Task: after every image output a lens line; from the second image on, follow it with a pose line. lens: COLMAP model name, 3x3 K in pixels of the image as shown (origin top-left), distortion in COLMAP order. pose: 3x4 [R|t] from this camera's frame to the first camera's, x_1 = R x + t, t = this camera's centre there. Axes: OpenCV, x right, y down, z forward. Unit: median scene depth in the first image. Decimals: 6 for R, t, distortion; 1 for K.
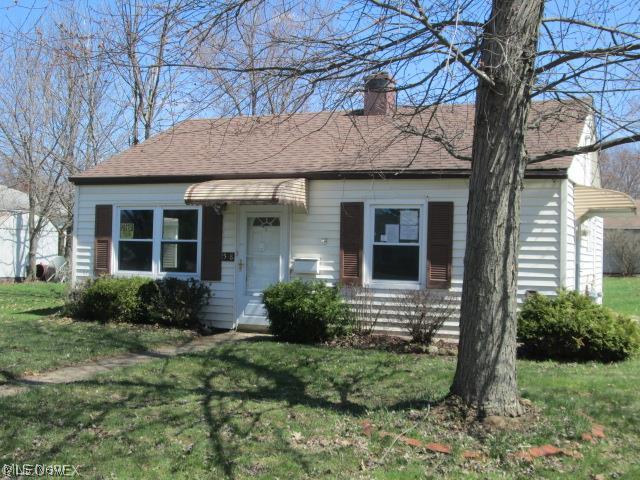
lens RADIAL K [[819.1, 0, 319.9], [0, 819.1, 239.9], [0, 0, 1]] dist [-0.014977, 0.000000]
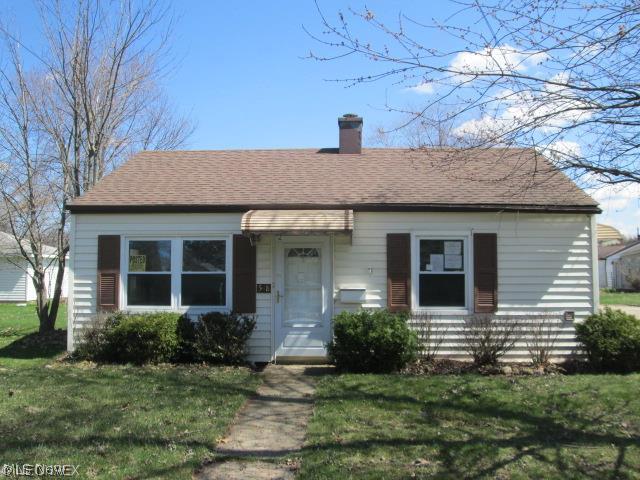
lens RADIAL K [[677.6, 0, 320.1], [0, 677.6, 240.3], [0, 0, 1]] dist [-0.031523, 0.000000]
pose [[0.925101, 0.001952, 0.379716, -0.378519], [0.013451, 0.999191, -0.037909, -0.005700], [-0.379482, 0.040177, 0.924326, 0.233148]]
